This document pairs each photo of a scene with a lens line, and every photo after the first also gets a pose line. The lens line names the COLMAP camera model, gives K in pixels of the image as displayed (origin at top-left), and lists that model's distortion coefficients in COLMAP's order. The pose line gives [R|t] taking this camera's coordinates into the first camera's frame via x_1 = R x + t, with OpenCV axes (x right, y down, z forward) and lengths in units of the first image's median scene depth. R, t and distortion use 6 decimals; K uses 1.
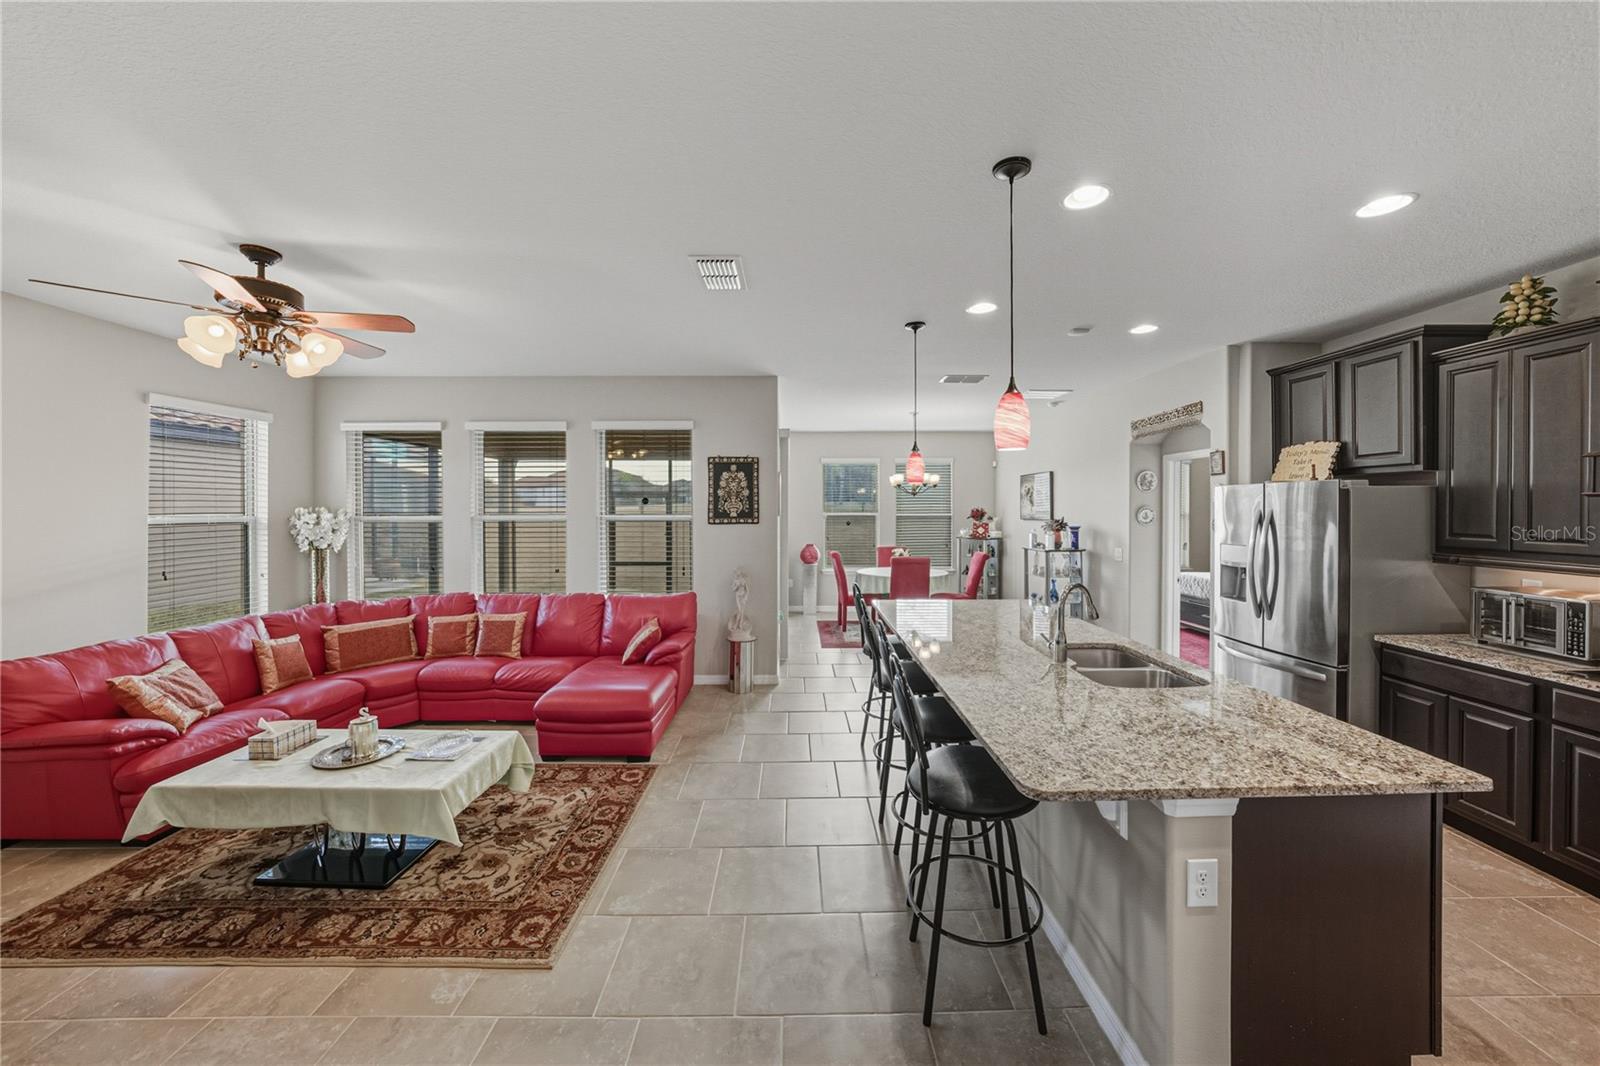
lens RADIAL K [[558.6, 0, 805.1], [0, 558.6, 513.8], [0, 0, 1]] dist [-0.029628, 0.006316]
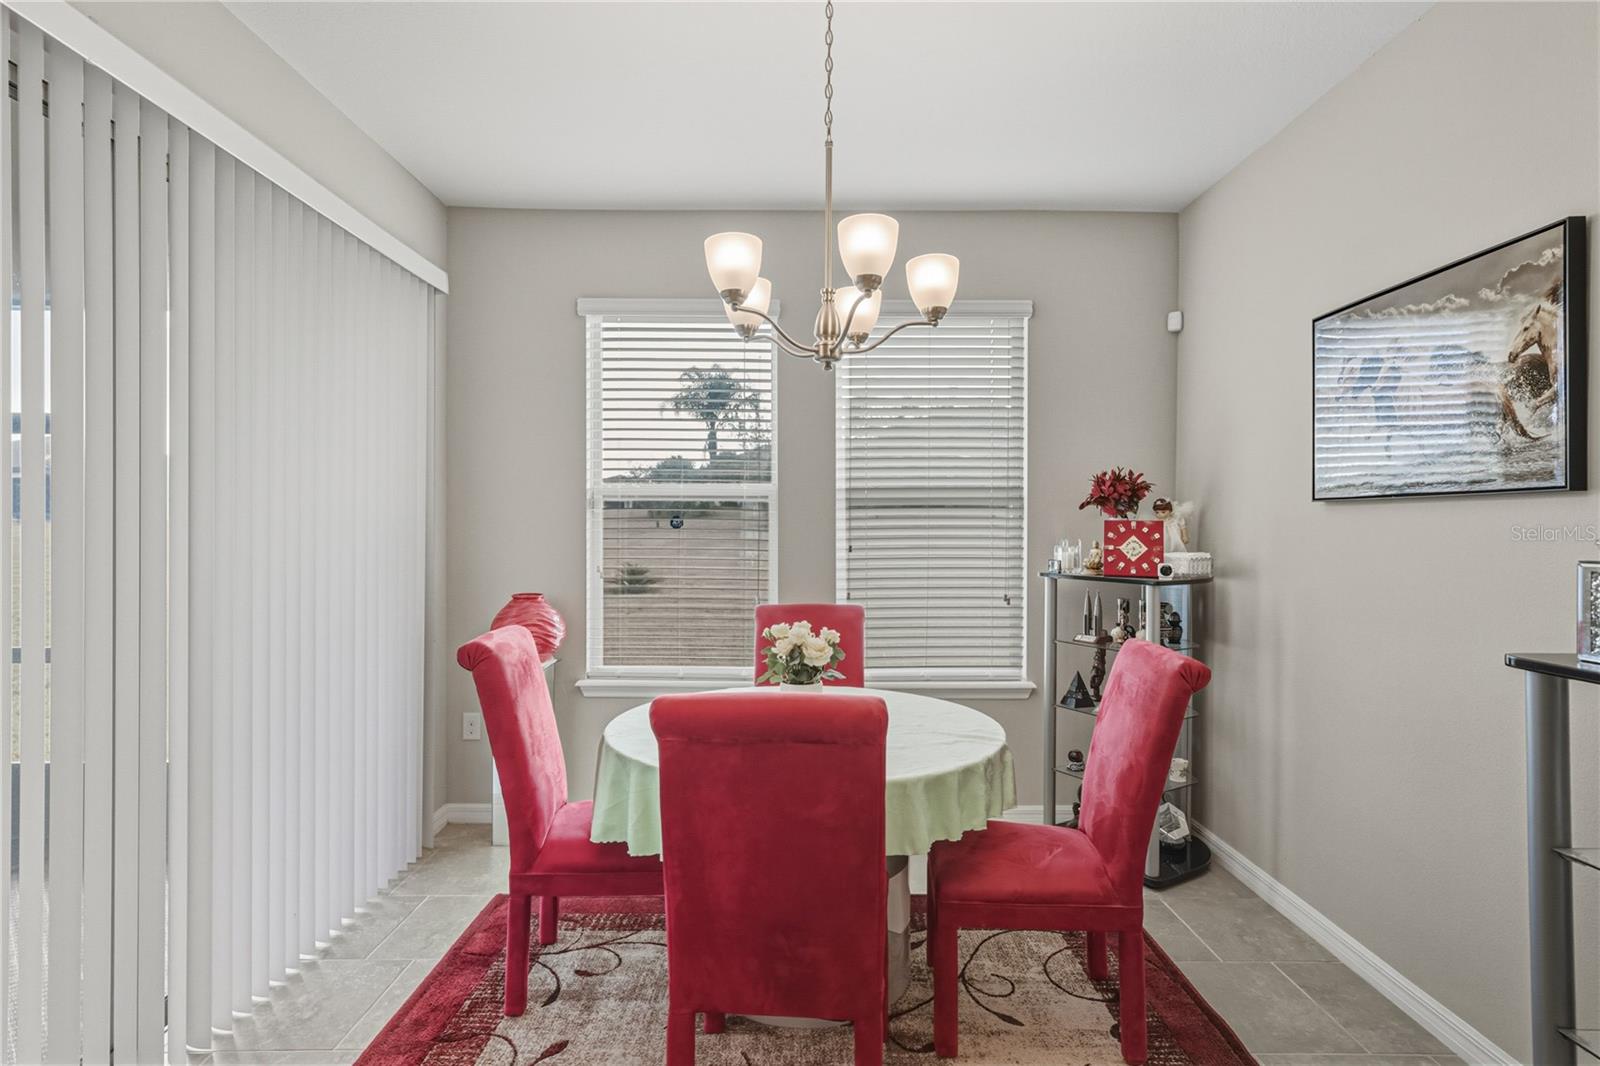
lens RADIAL K [[847.1, 0, 804.2], [0, 847.1, 525.5], [0, 0, 1]] dist [0.003379, 0.009808]
pose [[0.999960, 0.005844, -0.006753, 0.429187], [-0.005857, 0.999981, -0.001787, 0.054092], [0.006742, 0.001826, 0.999976, 1.585390]]
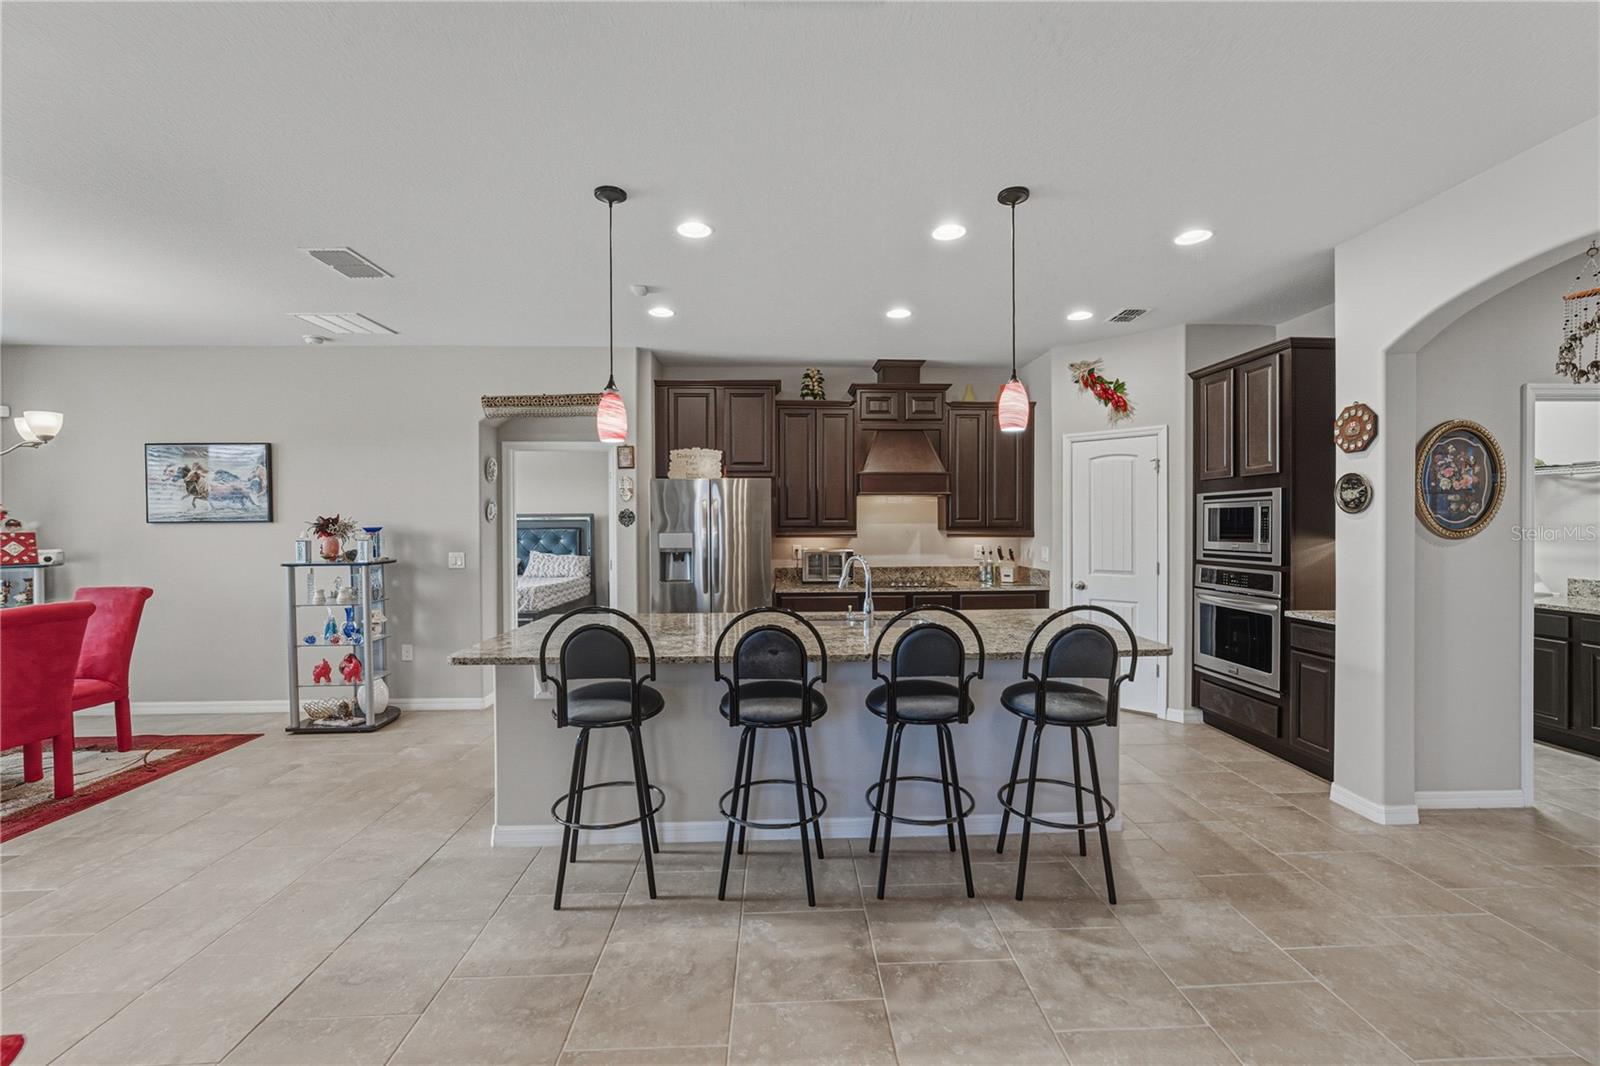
lens RADIAL K [[656.8, 0, 794.9], [0, 656.8, 527.7], [0, 0, 1]] dist [-0.022765, 0.007053]
pose [[-0.015771, -0.004300, 0.999866, -0.644970], [0.015330, 0.999872, 0.004542, 0.052326], [-0.999758, 0.015400, -0.015703, 0.929948]]
